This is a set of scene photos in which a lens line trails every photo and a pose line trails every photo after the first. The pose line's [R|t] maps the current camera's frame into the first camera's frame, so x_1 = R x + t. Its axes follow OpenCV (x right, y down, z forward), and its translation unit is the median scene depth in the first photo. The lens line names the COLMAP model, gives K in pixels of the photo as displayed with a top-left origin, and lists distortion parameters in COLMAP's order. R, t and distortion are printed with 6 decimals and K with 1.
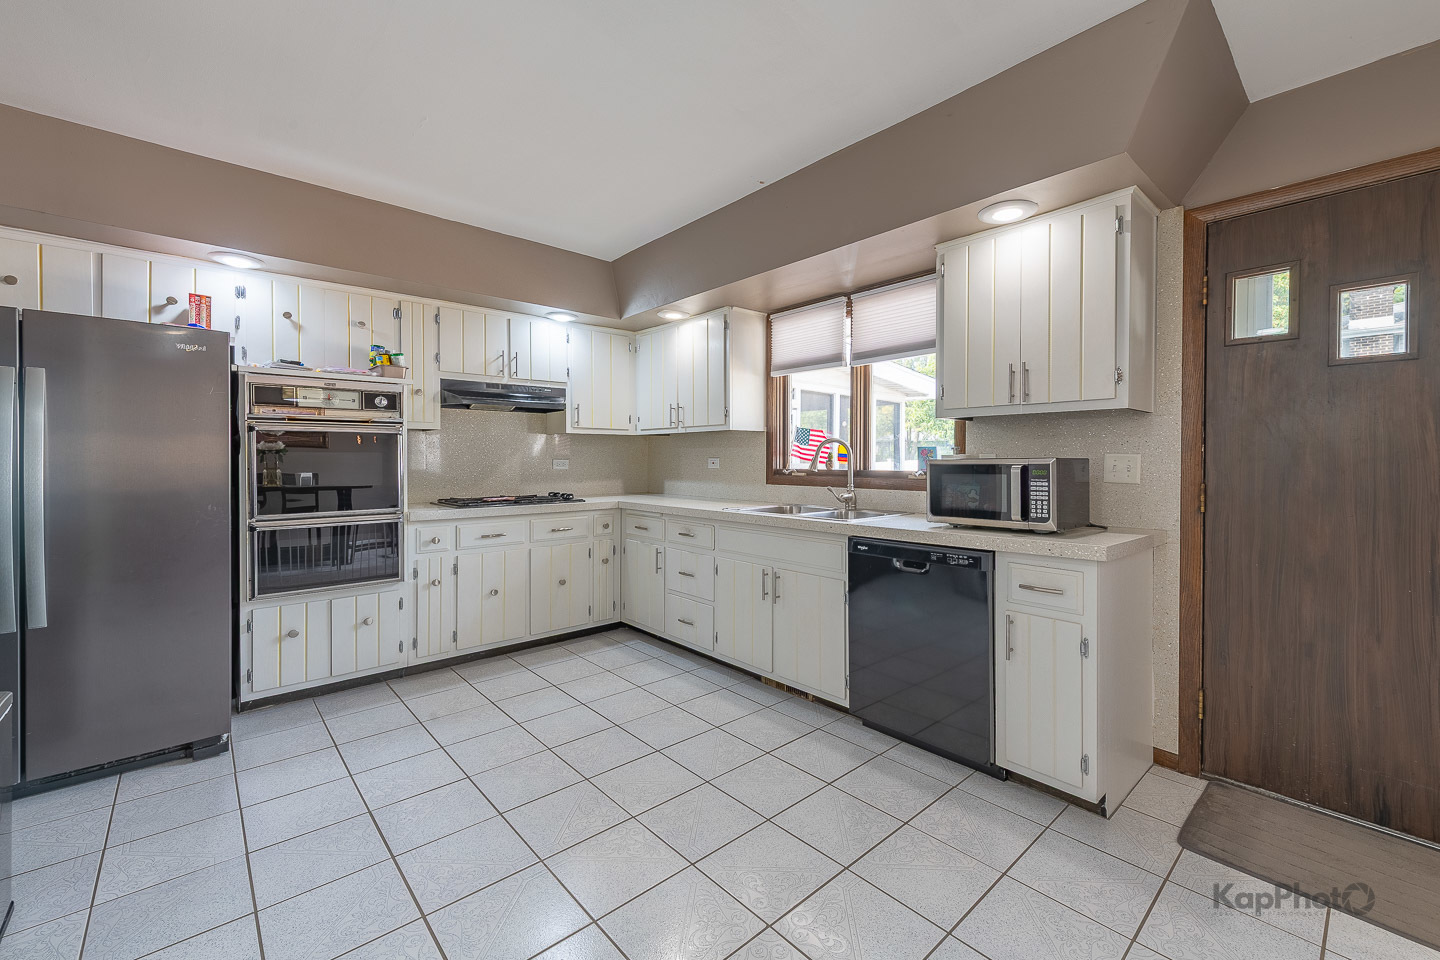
lens RADIAL K [[569.7, 0, 722.1], [0, 569.7, 460.6], [0, 0, 1]] dist [0.010061, -0.000261]
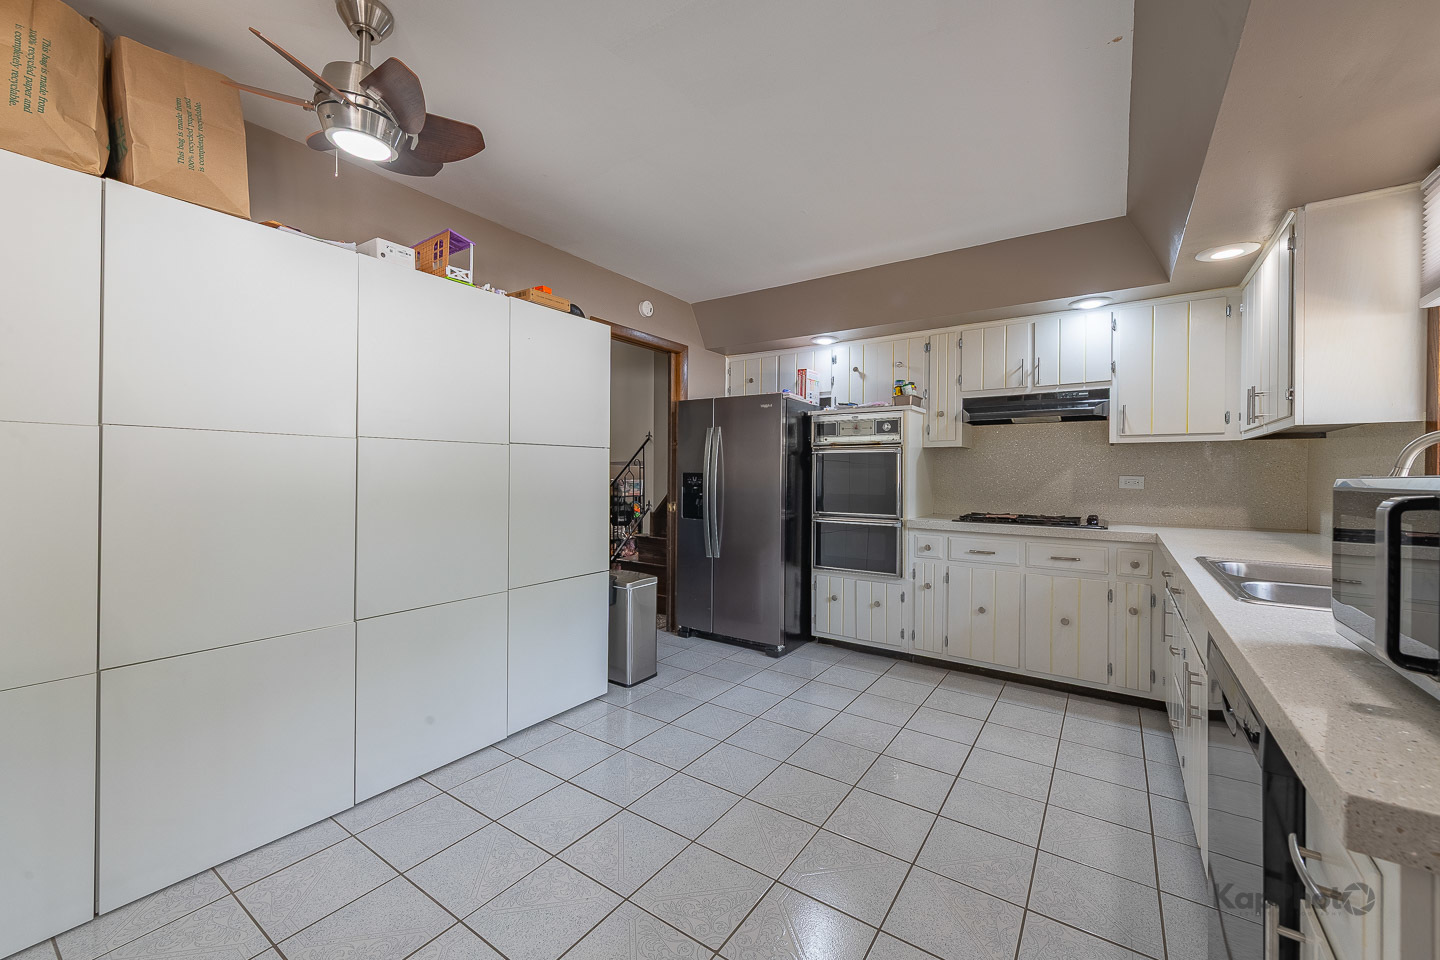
lens RADIAL K [[560.6, 0, 718.7], [0, 560.6, 470.8], [0, 0, 1]] dist [0.011222, -0.000210]
pose [[0.256443, -0.001520, -0.966558, 0.414741], [-0.010349, 0.999937, -0.004318, -0.000481], [0.966504, 0.011110, 0.256411, 0.306477]]
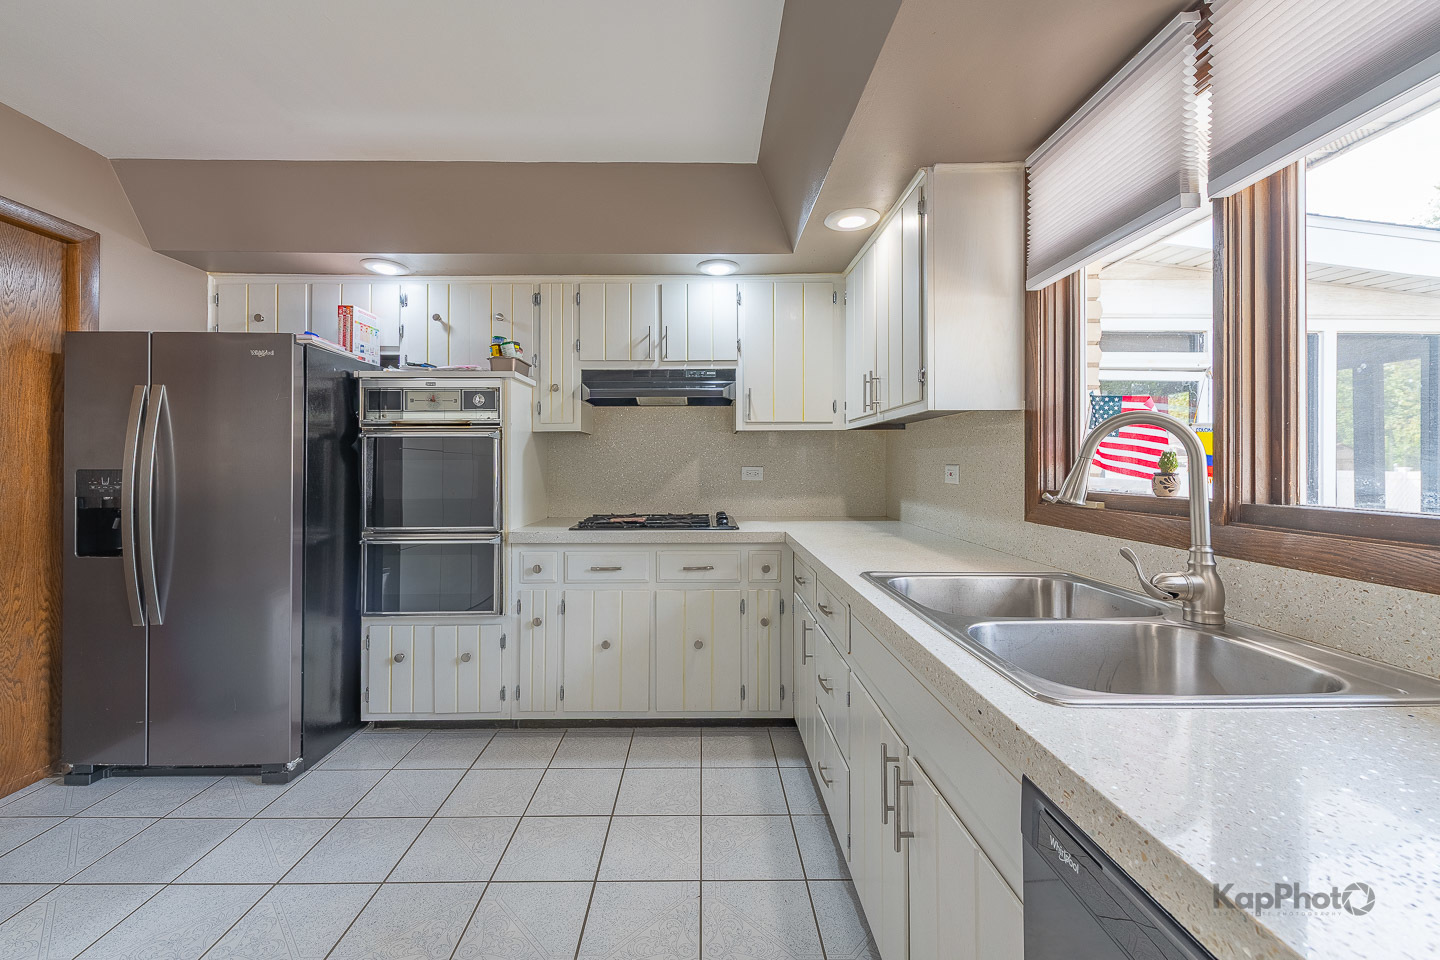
lens RADIAL K [[581.1, 0, 712.7], [0, 581.1, 458.6], [0, 0, 1]] dist [0.022960, -0.012339]
pose [[0.775331, -0.008167, -0.631502, 0.193256], [0.000460, 0.999923, -0.012367, -0.004820], [0.631555, 0.009298, 0.775275, 0.484456]]
